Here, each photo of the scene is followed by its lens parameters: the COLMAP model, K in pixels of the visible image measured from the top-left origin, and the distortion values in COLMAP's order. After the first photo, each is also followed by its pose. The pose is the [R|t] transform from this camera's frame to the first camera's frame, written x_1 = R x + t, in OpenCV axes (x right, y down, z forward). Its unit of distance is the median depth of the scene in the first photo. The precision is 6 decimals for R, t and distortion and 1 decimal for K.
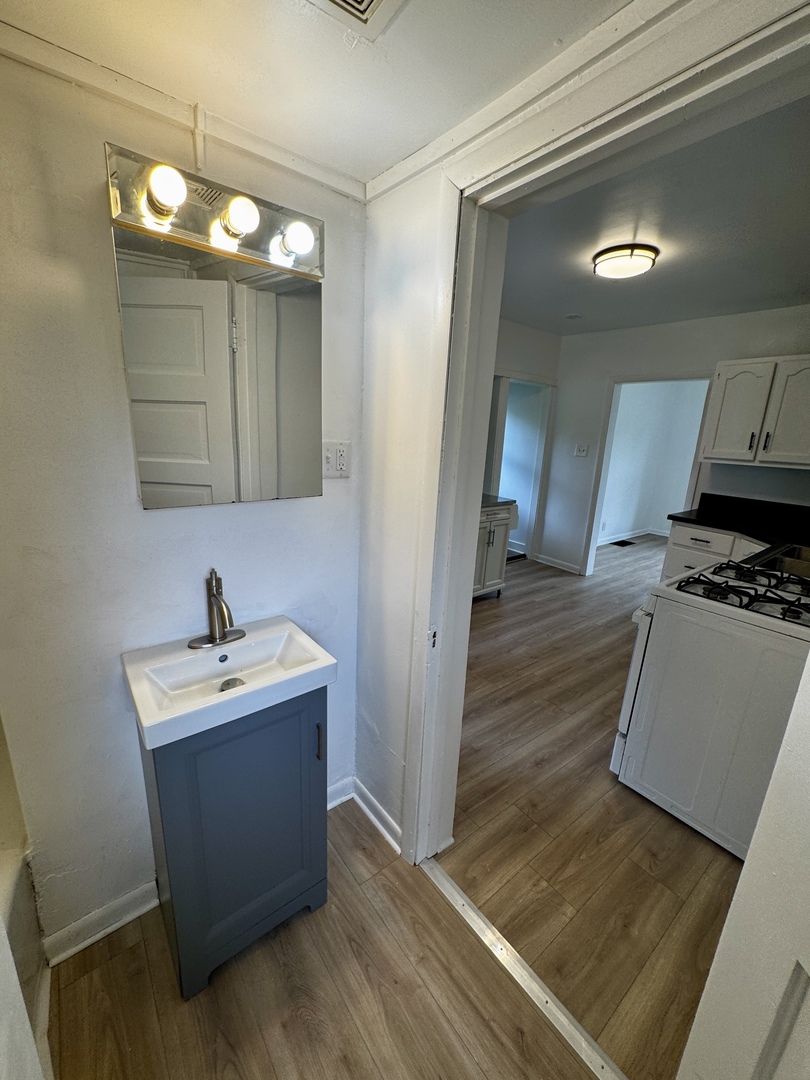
lens RADIAL K [[431.5, 0, 405.0], [0, 431.5, 539.5], [0, 0, 1]] dist [-0.005309, 0.001320]
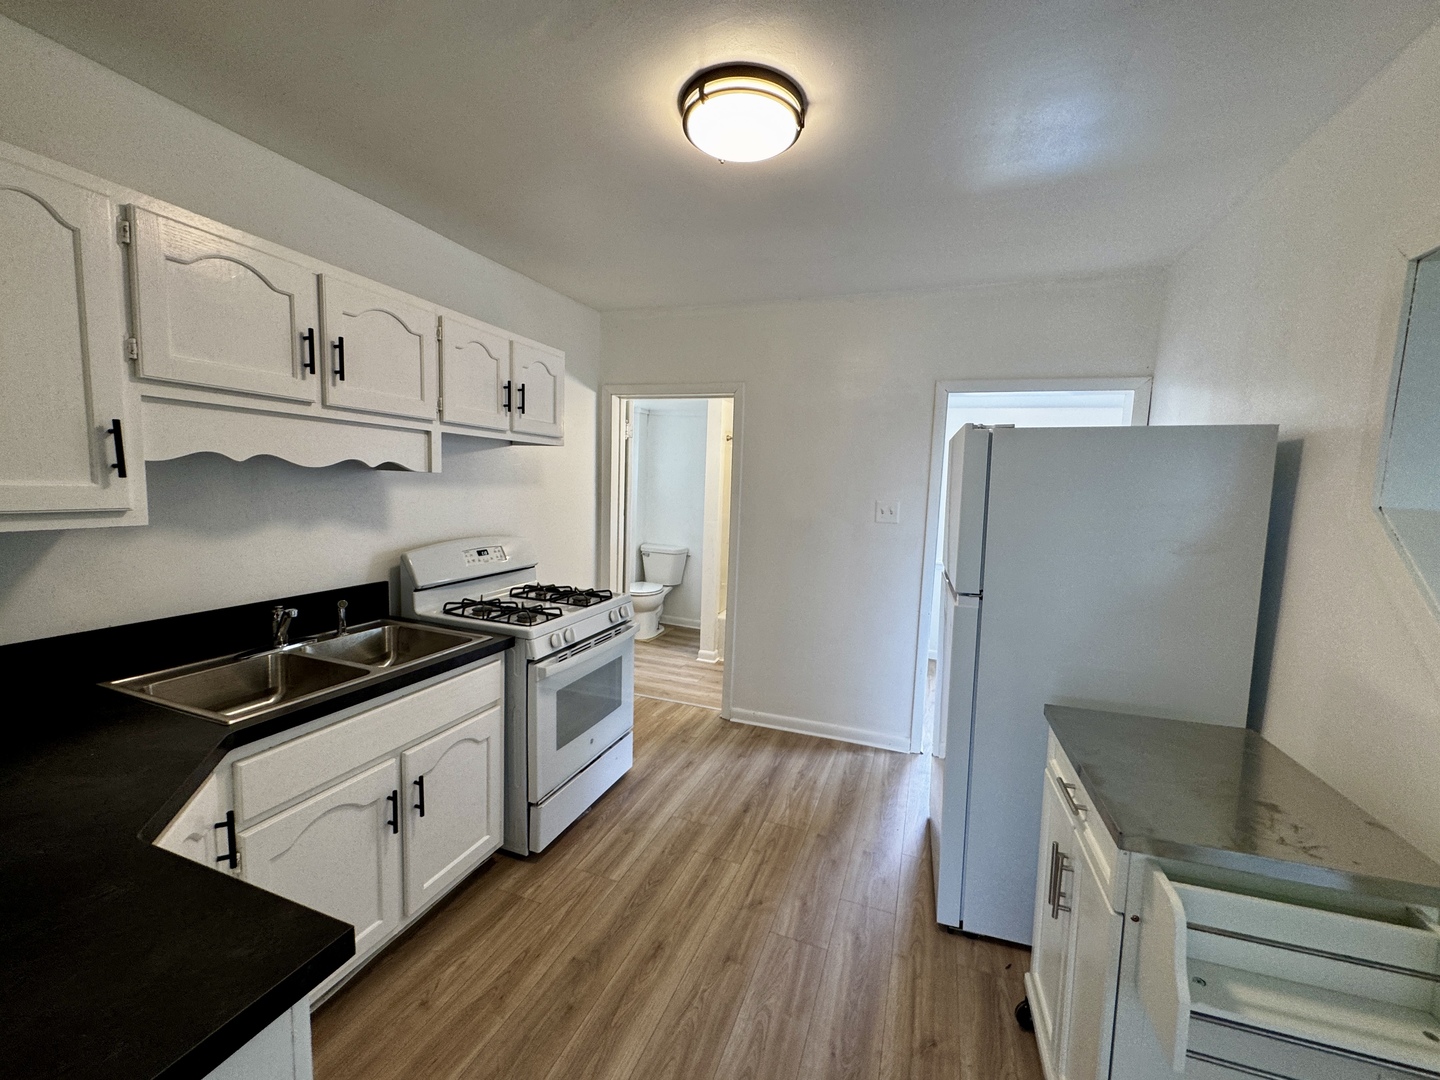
lens RADIAL K [[575.3, 0, 721.3], [0, 575.3, 537.7], [0, 0, 1]] dist [-0.005309, 0.001320]
pose [[-0.848441, -0.025256, -0.528688, 0.580735], [-0.202526, 0.938337, 0.280190, -0.265174], [0.489011, 0.344798, -0.801238, 1.127153]]
